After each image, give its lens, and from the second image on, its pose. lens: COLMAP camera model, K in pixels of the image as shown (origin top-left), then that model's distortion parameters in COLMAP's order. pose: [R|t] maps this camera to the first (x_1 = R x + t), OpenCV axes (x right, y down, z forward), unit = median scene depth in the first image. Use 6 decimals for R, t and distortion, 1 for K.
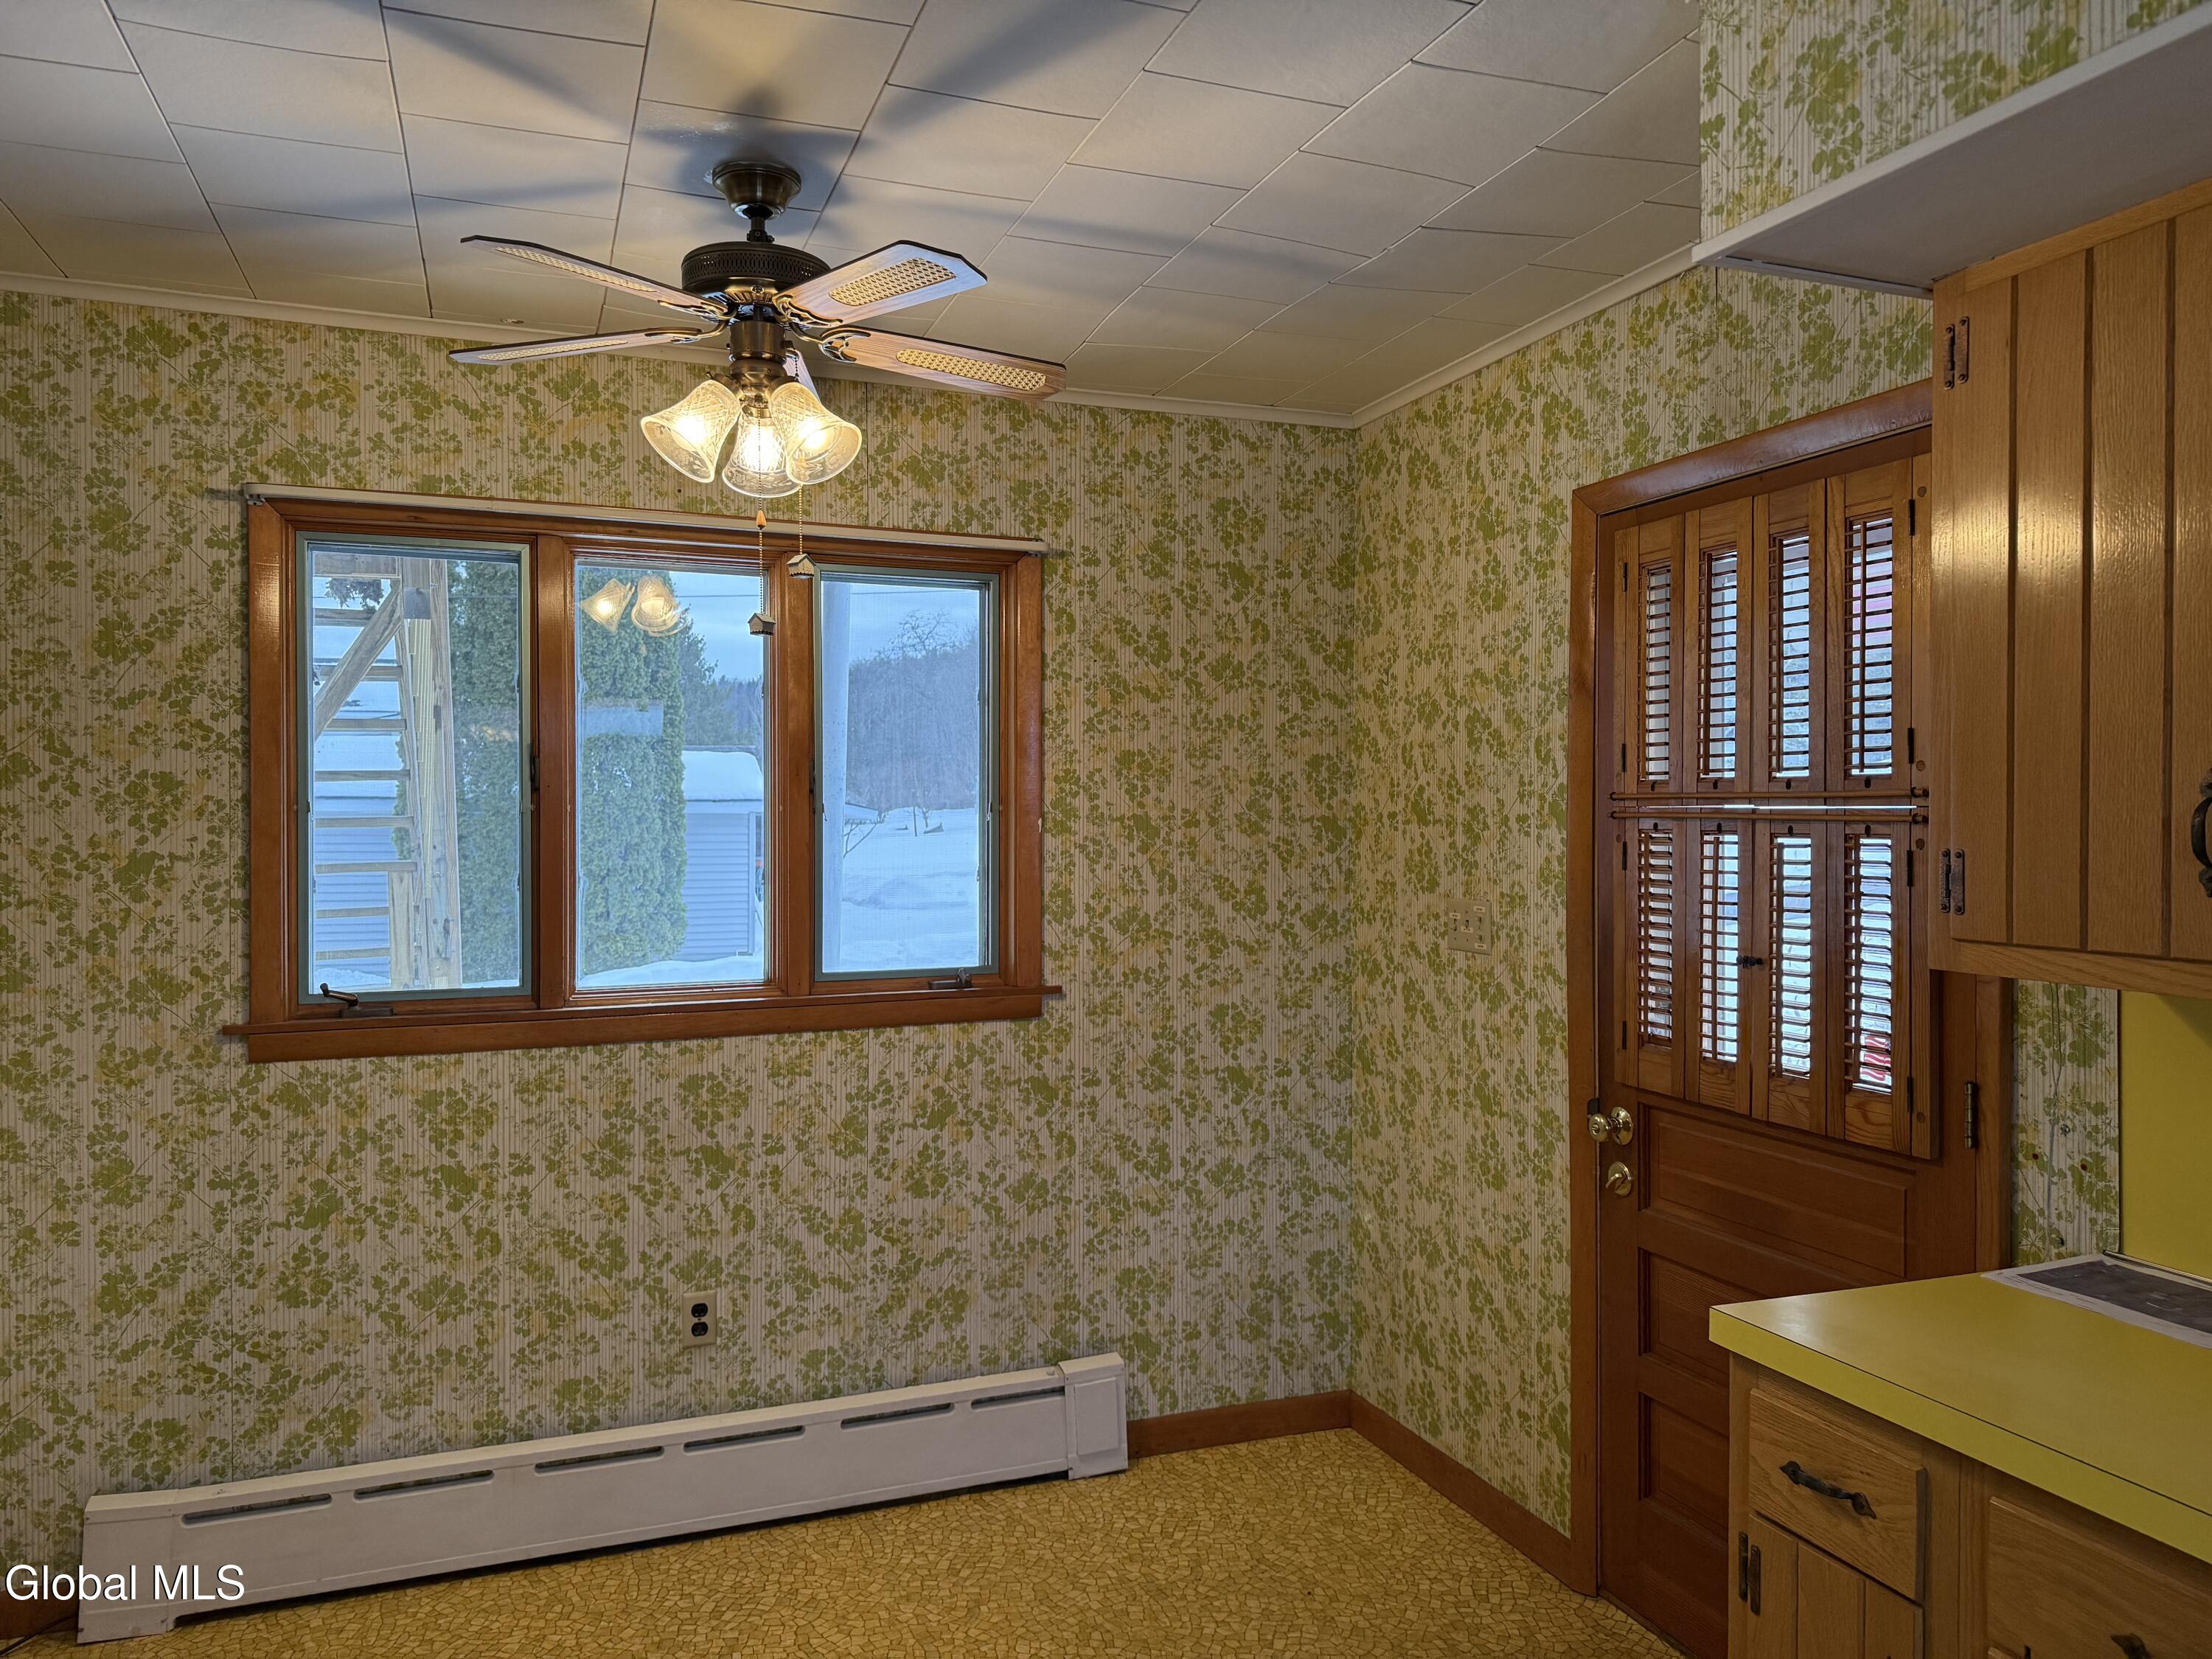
lens RADIAL K [[1574.8, 0, 1106.0], [0, 1574.8, 829.5], [0, 0, 1]] dist [0.047280, 0.000177]
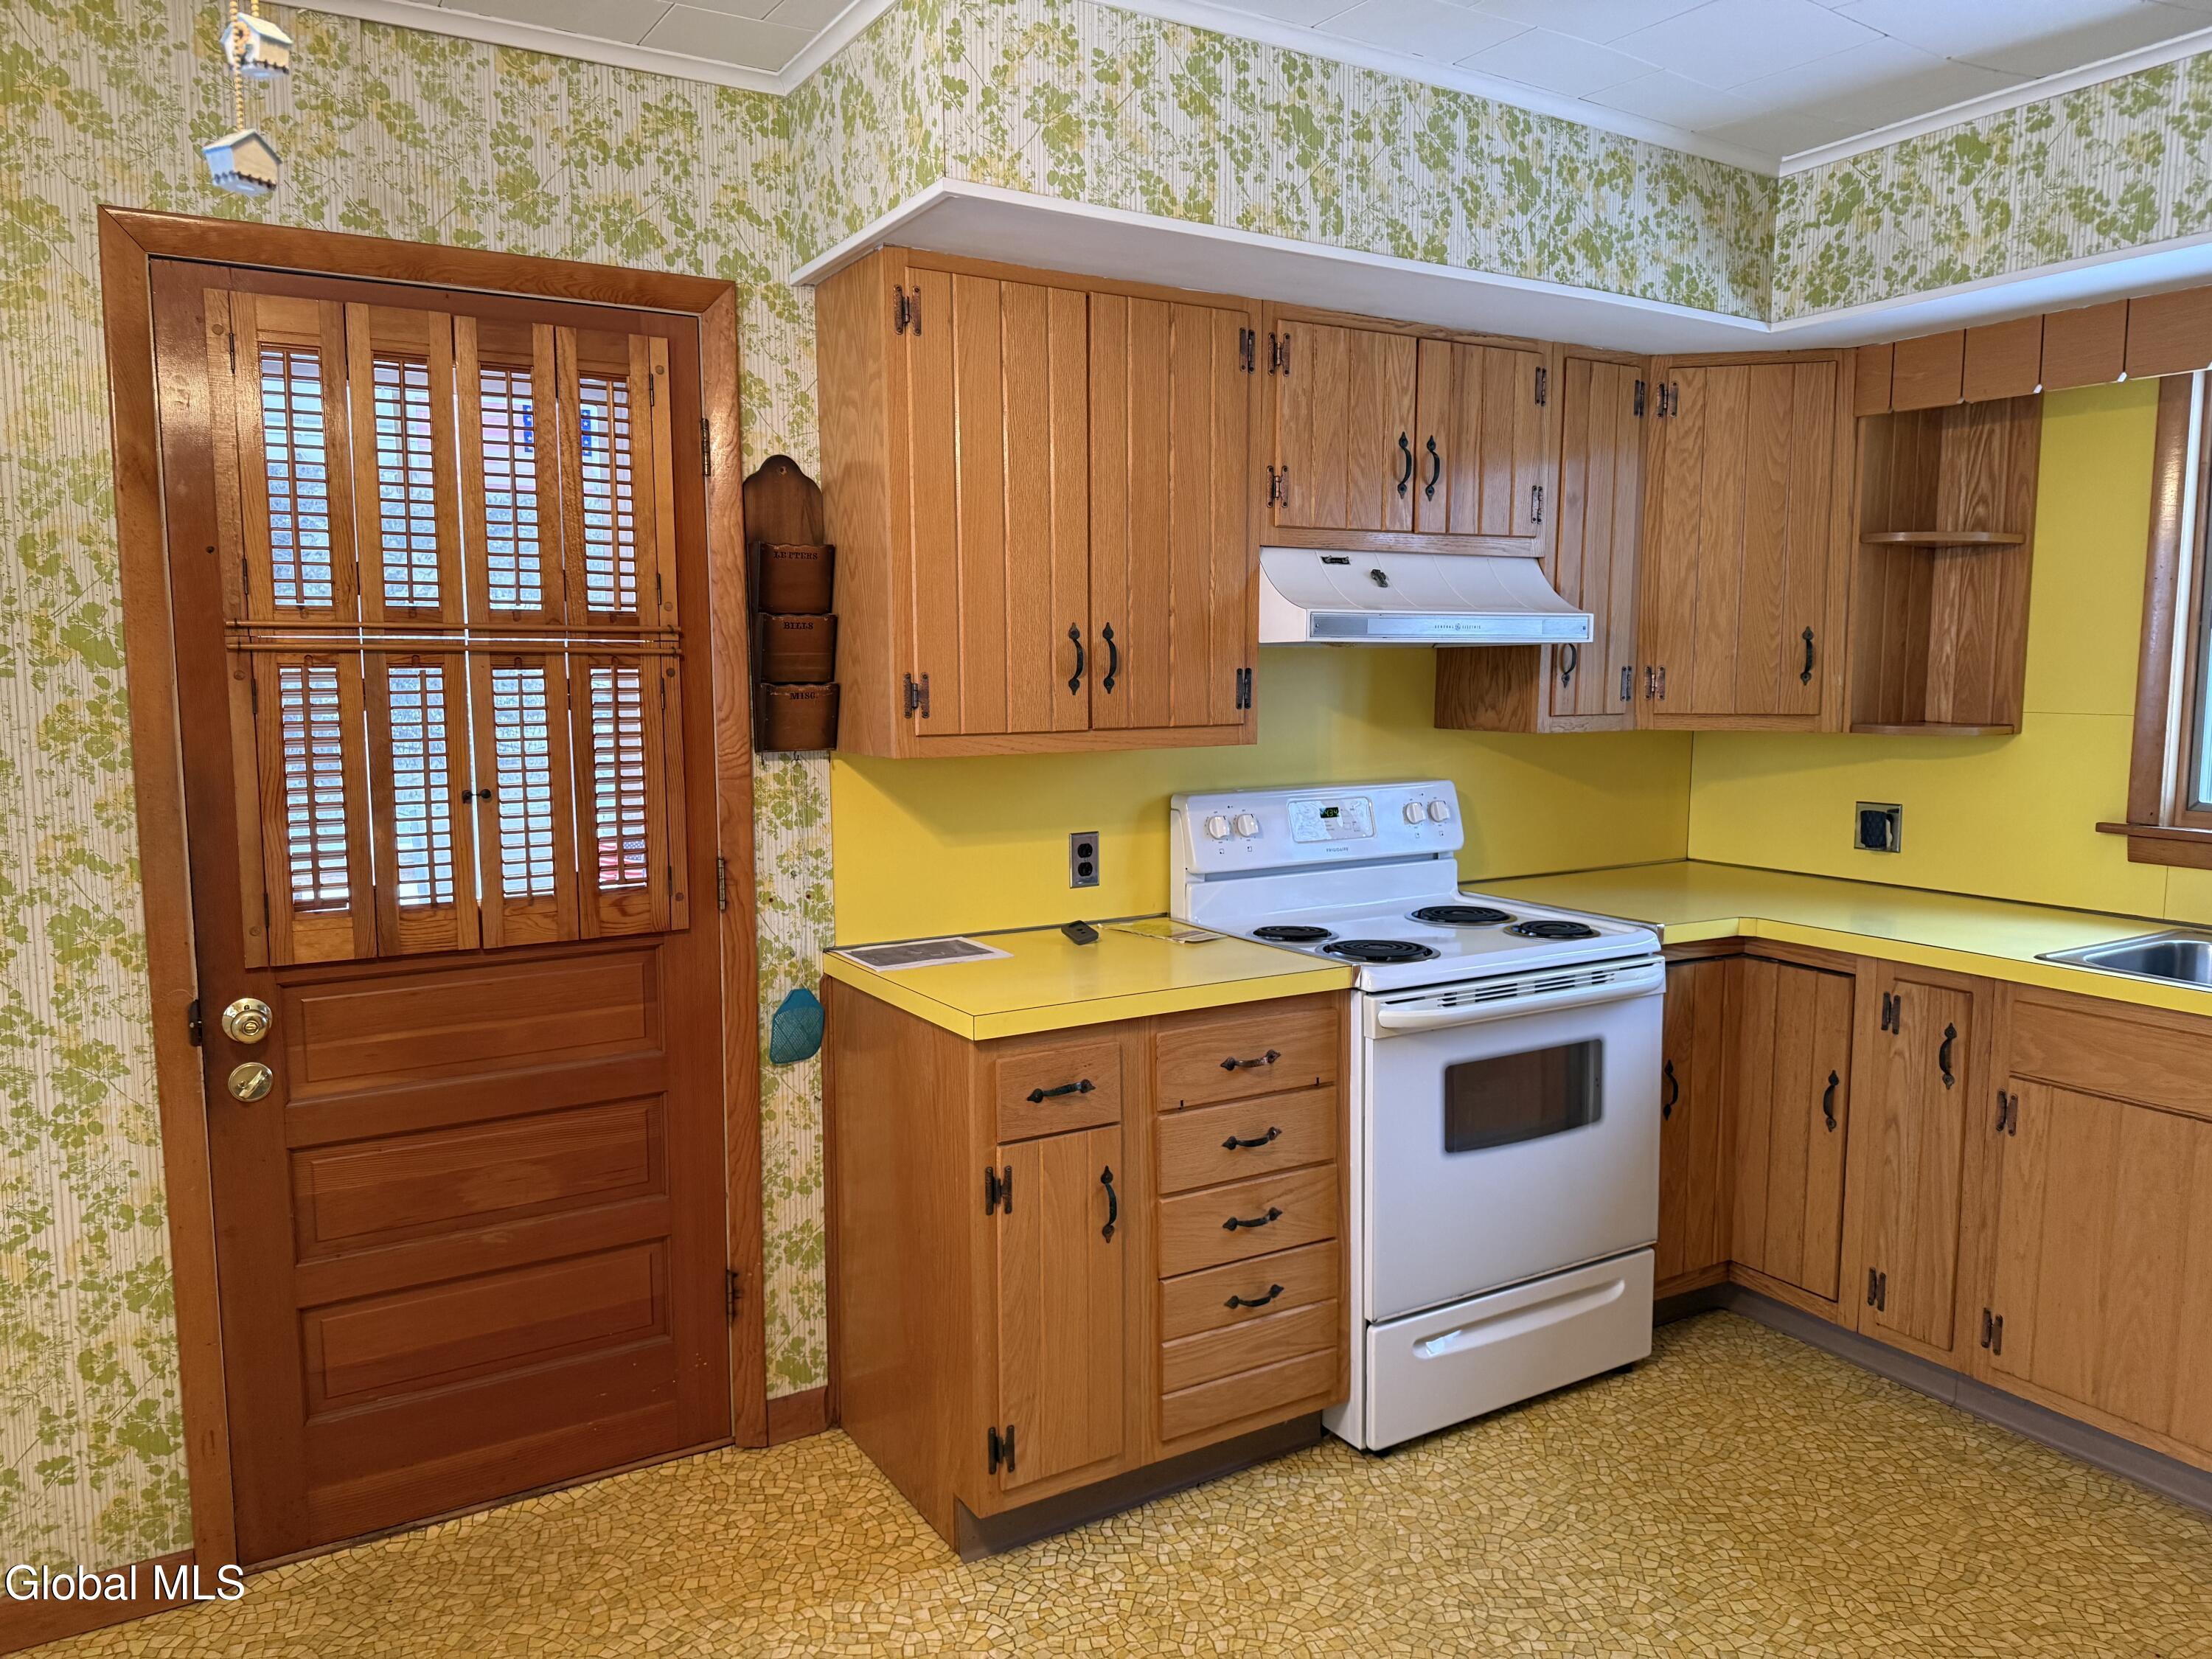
lens RADIAL K [[1557.0, 0, 1106.0], [0, 1557.0, 829.5], [0, 0, 1]] dist [0.105017, -0.115984]
pose [[-0.177047, -0.105939, 0.978484, -0.763932], [0.014201, 0.993812, 0.110168, 0.001137], [-0.984100, 0.033401, -0.174446, 0.941889]]
